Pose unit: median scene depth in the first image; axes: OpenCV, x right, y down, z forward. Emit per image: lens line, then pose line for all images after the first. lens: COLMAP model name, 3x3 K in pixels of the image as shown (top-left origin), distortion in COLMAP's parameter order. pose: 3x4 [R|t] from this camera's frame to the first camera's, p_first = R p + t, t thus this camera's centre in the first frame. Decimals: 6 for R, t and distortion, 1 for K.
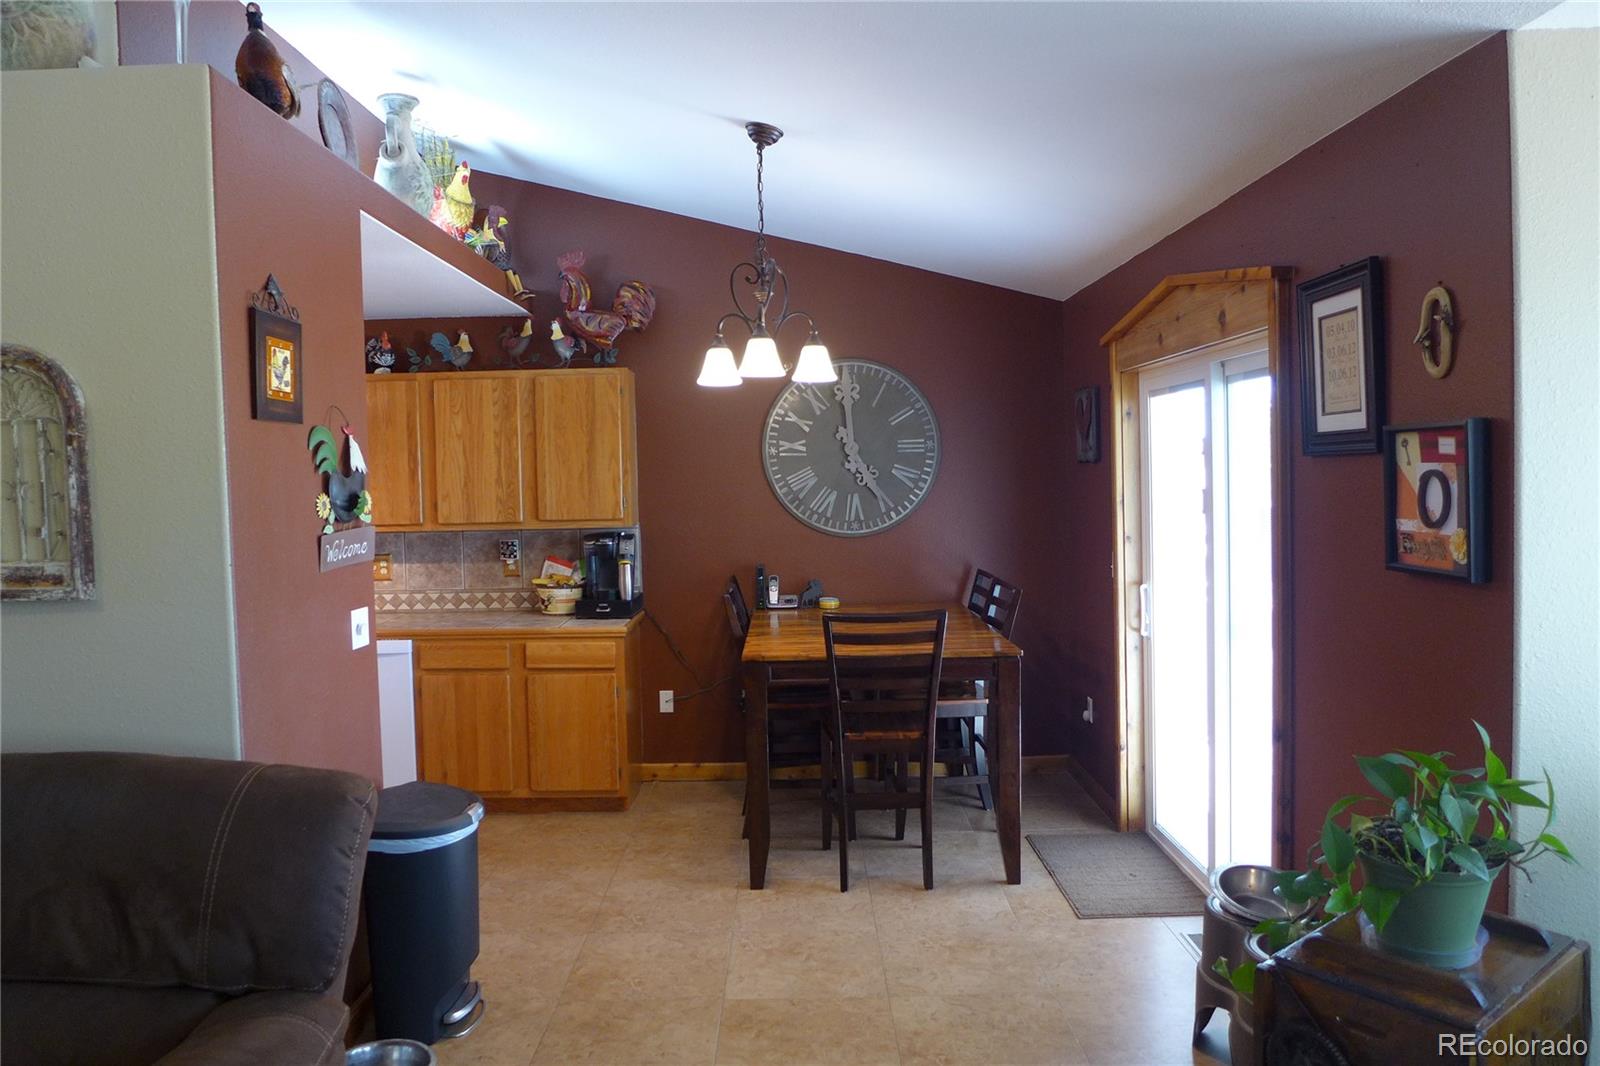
lens RADIAL K [[1114.5, 0, 795.0], [0, 1114.5, 526.6], [0, 0, 1]] dist [-0.045870, 0.011242]
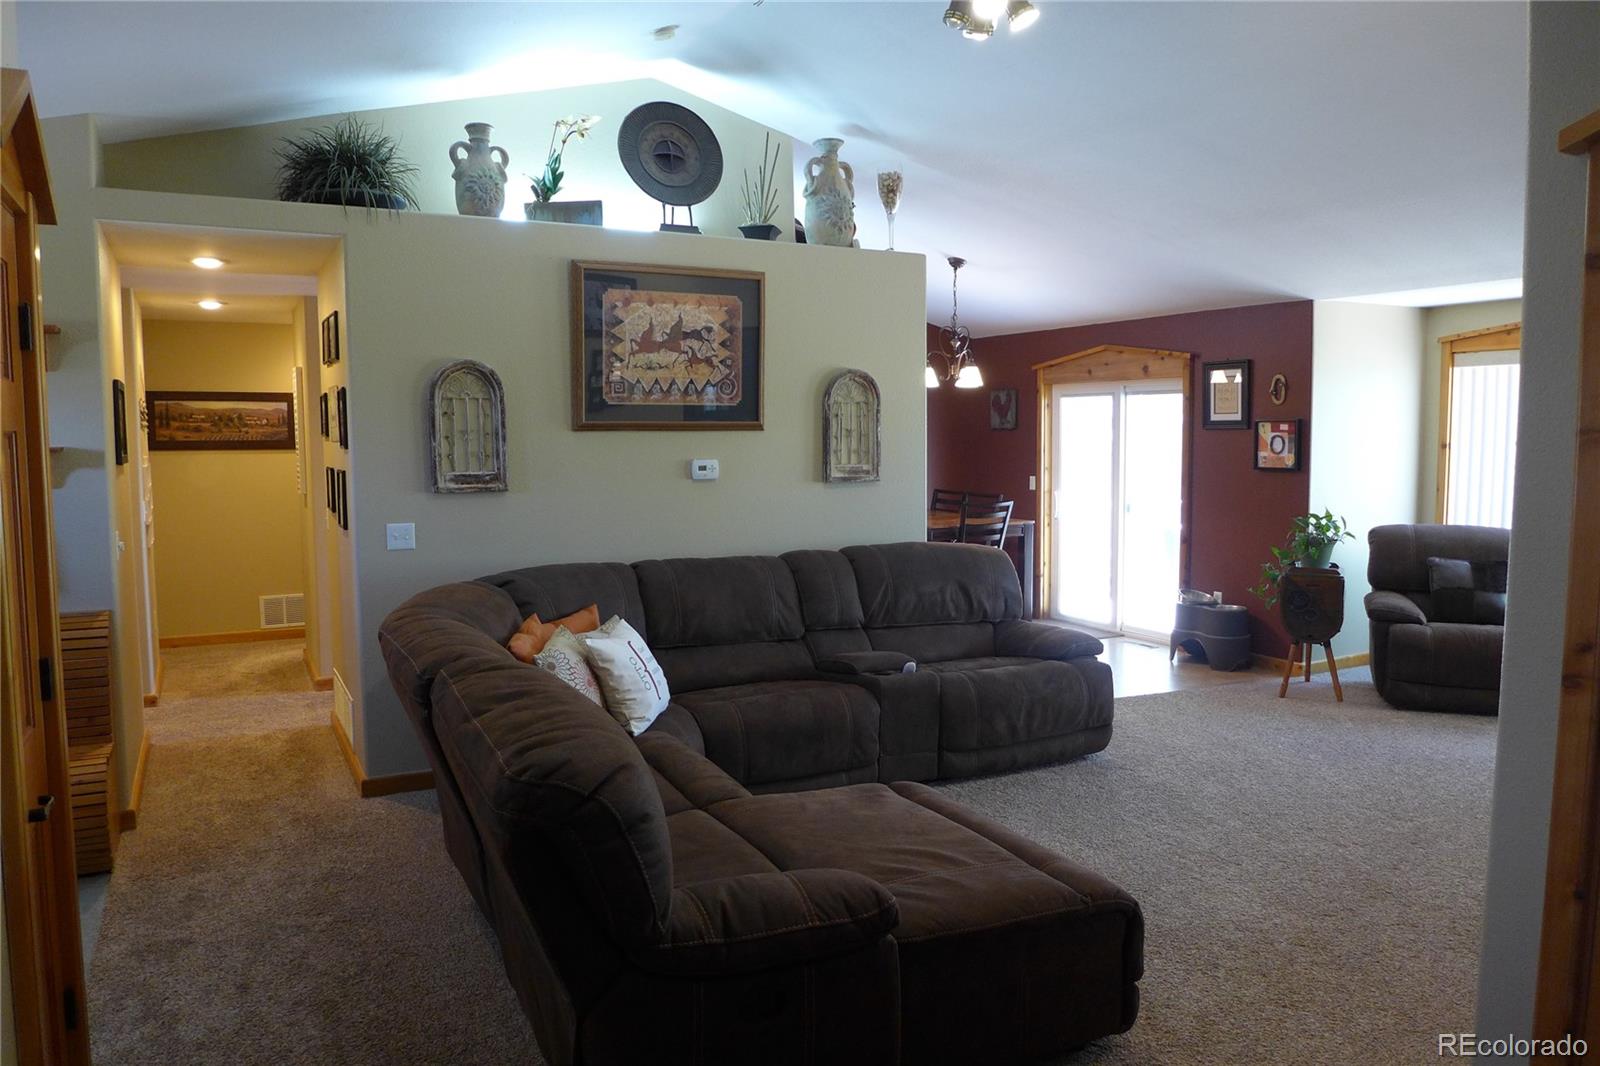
lens RADIAL K [[1114.5, 0, 806.0], [0, 1114.5, 537.4], [0, 0, 1]] dist [-0.045870, 0.011242]
pose [[0.876312, -0.028016, 0.480929, -1.507632], [0.009012, 0.999086, 0.041778, 0.067942], [-0.481660, -0.032277, 0.875764, -0.779445]]
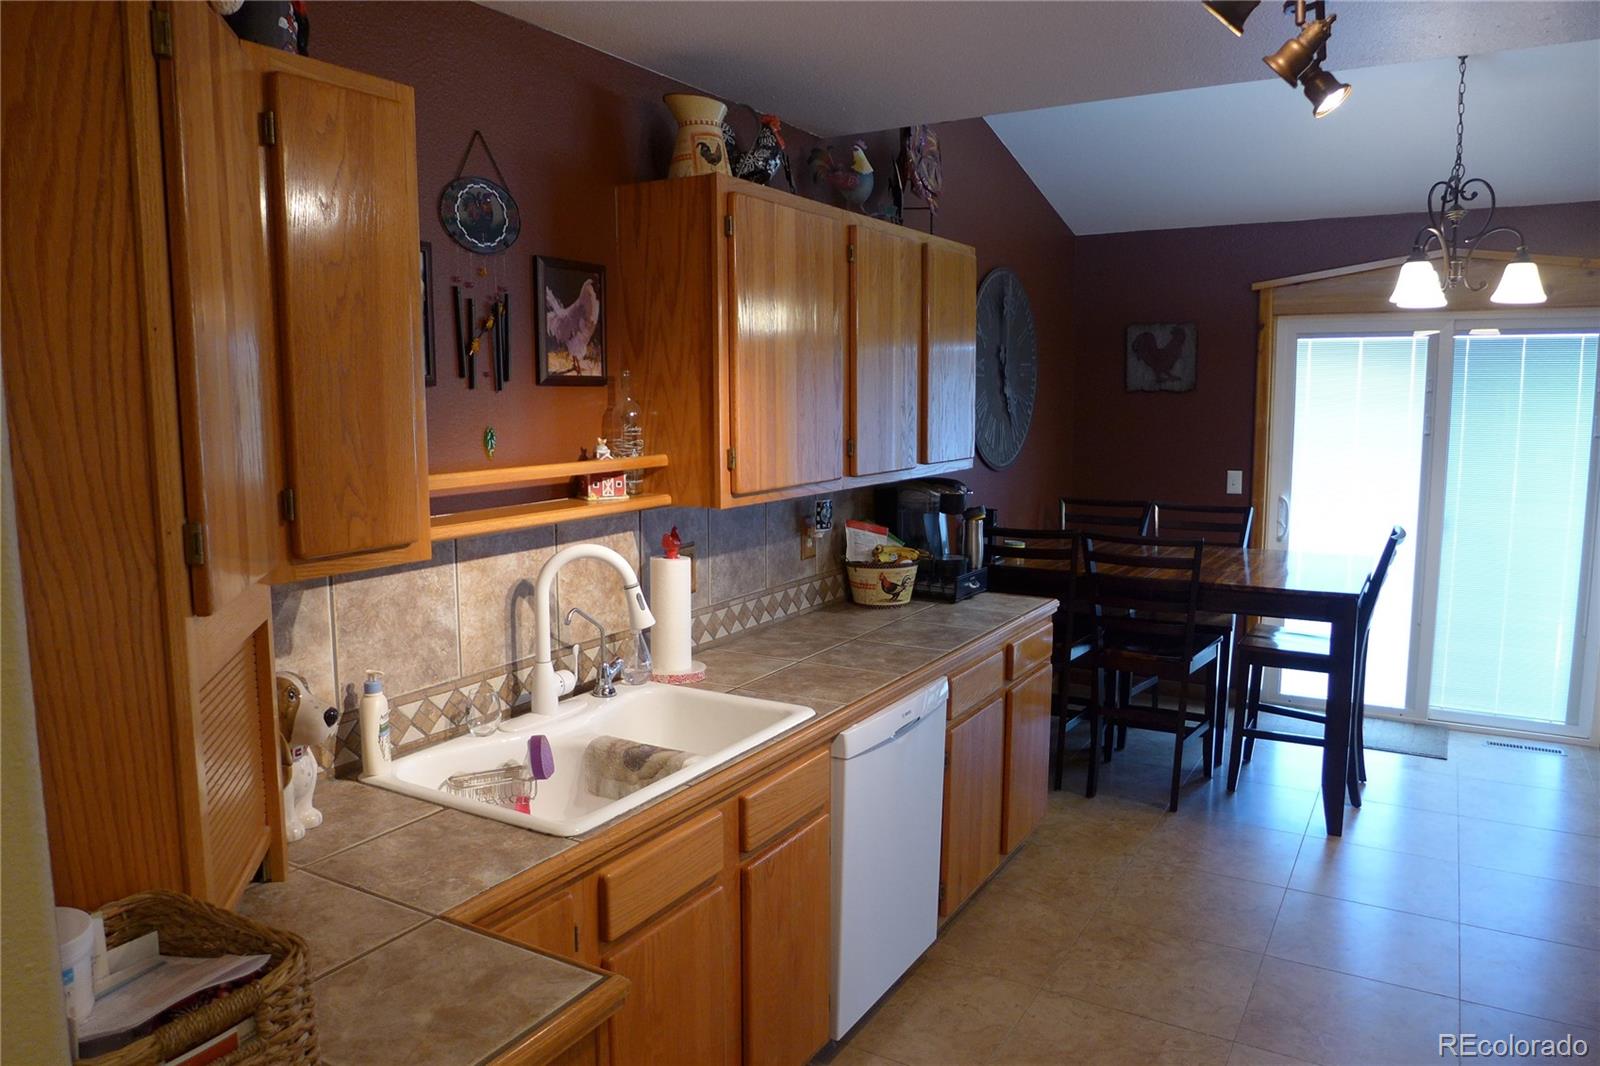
lens RADIAL K [[1114.5, 0, 803.5], [0, 1114.5, 528.8], [0, 0, 1]] dist [-0.045870, 0.011242]
pose [[0.489782, -0.092359, 0.866939, -1.415244], [0.022565, 0.995383, 0.093295, -0.052466], [-0.871553, -0.026132, 0.489605, 1.246833]]
